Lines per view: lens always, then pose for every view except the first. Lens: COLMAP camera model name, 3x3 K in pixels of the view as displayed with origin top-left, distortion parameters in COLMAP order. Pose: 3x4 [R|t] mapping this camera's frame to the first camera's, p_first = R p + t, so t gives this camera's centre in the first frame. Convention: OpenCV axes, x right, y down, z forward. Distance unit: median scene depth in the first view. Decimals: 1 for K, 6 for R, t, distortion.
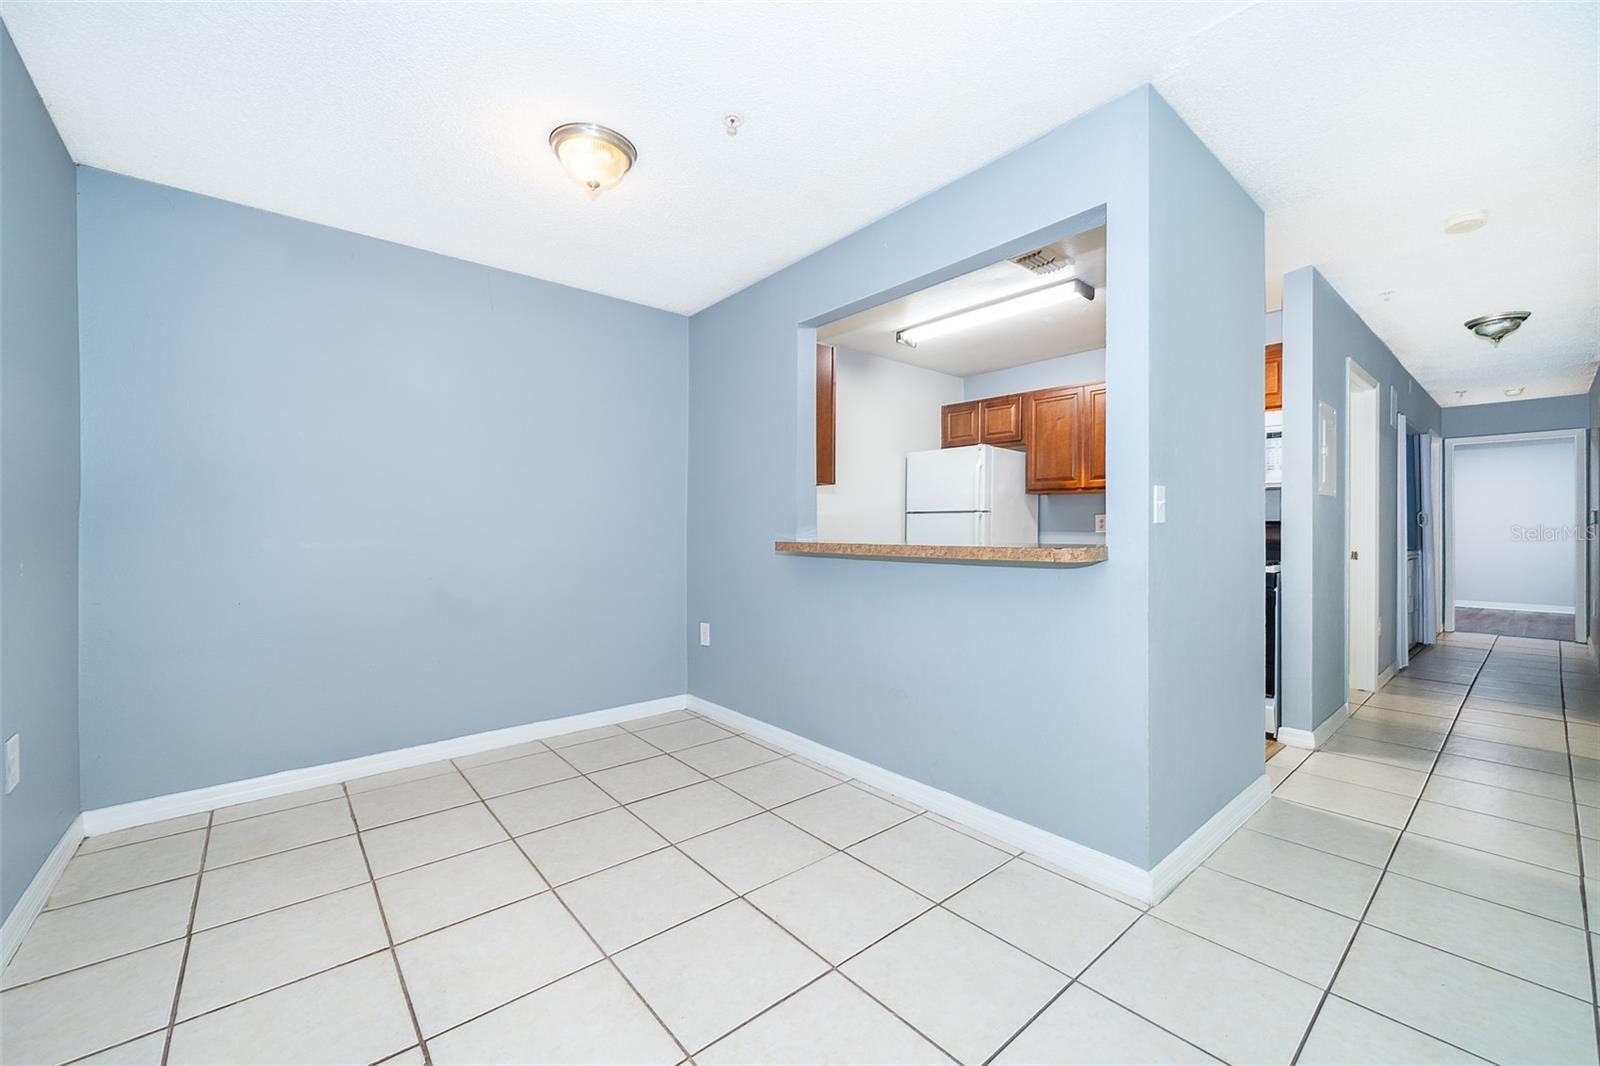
lens RADIAL K [[659.5, 0, 835.1], [0, 659.5, 527.6], [0, 0, 1]] dist [-0.001536, -0.001027]
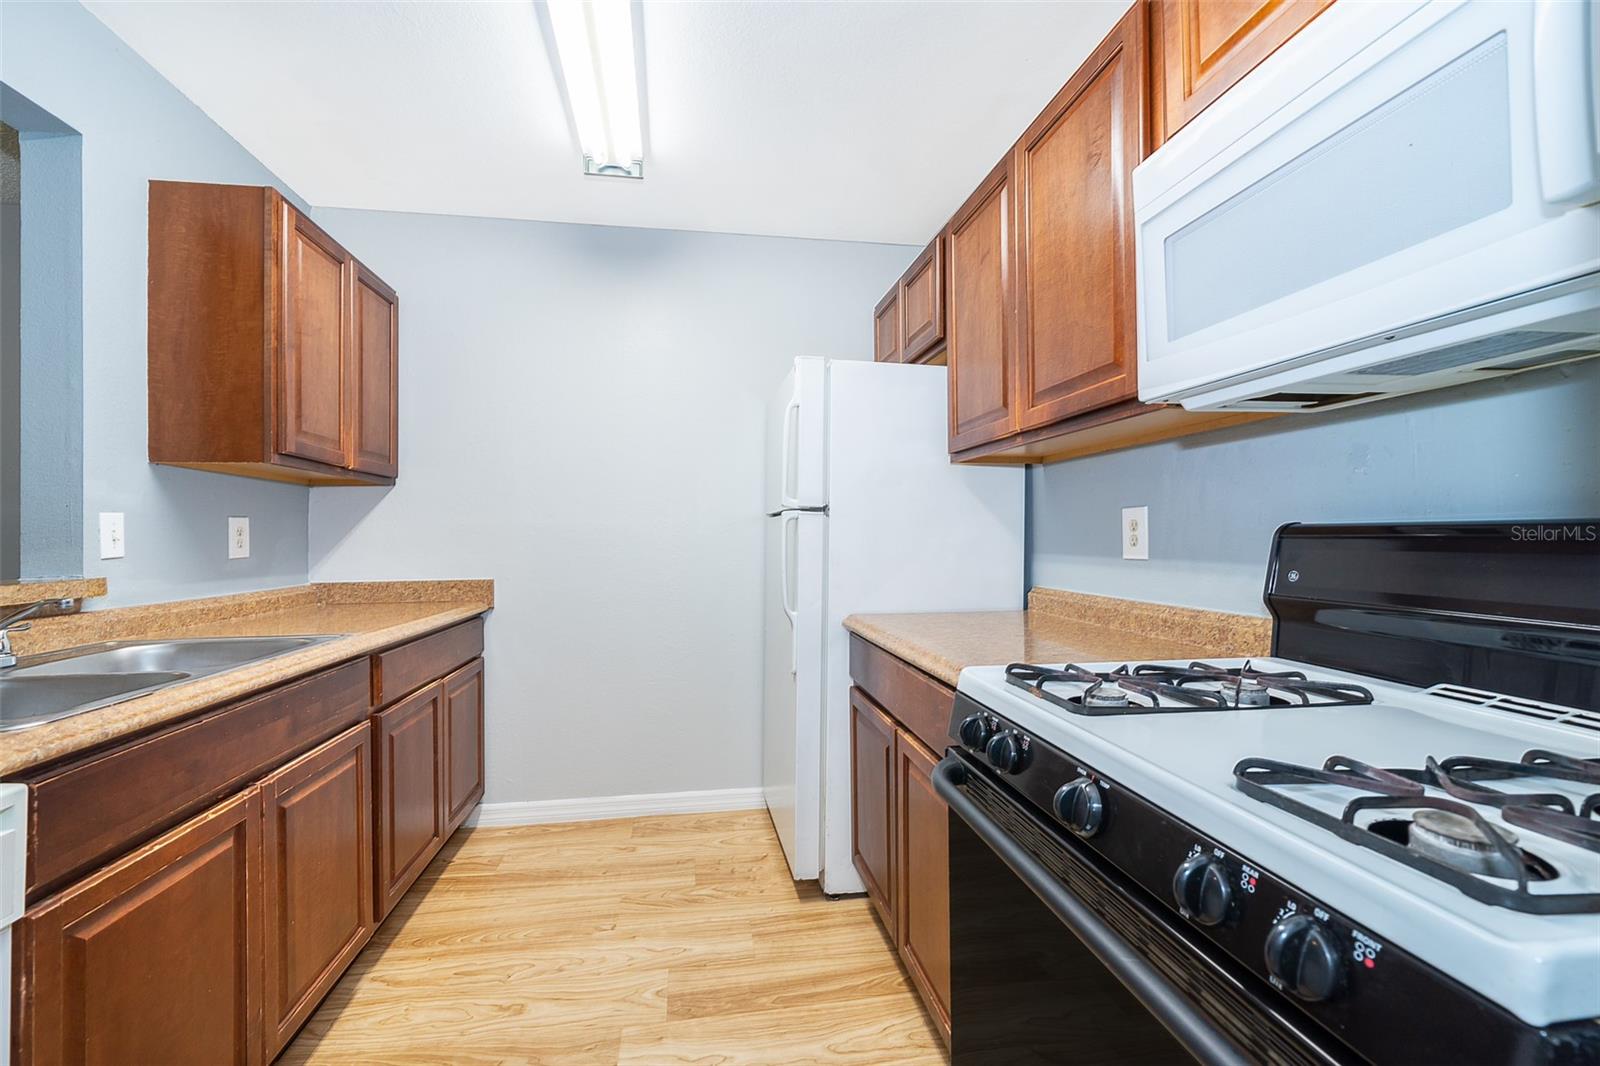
lens RADIAL K [[659.5, 0, 808.4], [0, 659.5, 532.5], [0, 0, 1]] dist [-0.001536, -0.001027]
pose [[0.835216, -0.013895, -0.549746, 0.585683], [0.007114, 0.999870, -0.014465, -0.006514], [0.549876, 0.008170, 0.835206, 0.811737]]
